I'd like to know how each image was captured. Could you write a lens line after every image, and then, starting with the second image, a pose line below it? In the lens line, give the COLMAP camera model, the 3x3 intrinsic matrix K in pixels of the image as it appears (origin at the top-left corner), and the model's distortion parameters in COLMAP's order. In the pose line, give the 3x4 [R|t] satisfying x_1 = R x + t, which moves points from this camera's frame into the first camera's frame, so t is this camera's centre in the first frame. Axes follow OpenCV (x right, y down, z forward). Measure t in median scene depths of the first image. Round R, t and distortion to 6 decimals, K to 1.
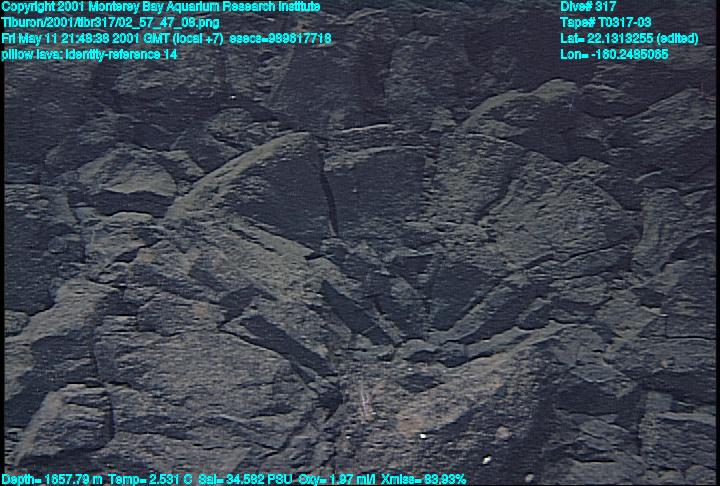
lens RADIAL K [[857.2, 0, 360.0], [0, 857.2, 243.0], [0, 0, 1]] dist [0.090559, 0.067904]
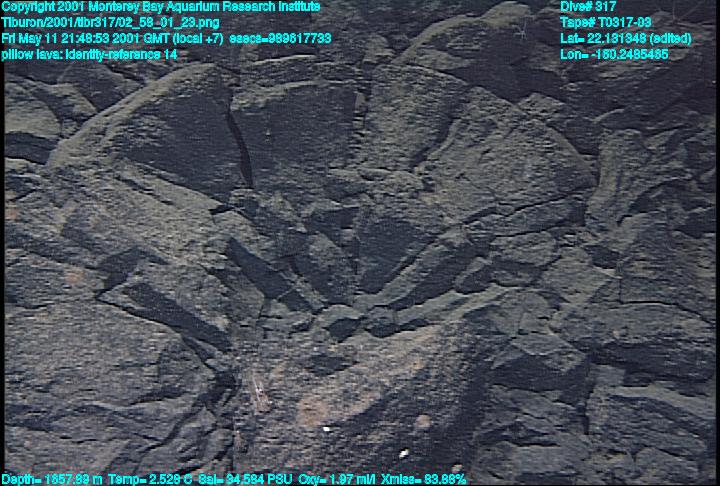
lens RADIAL K [[857.2, 0, 360.0], [0, 857.2, 243.0], [0, 0, 1]] dist [0.090559, 0.067904]
pose [[0.999849, -0.002421, 0.017237, 0.074332], [0.001040, 0.996822, 0.079656, -0.020670], [-0.017375, -0.079626, 0.996673, 0.138546]]
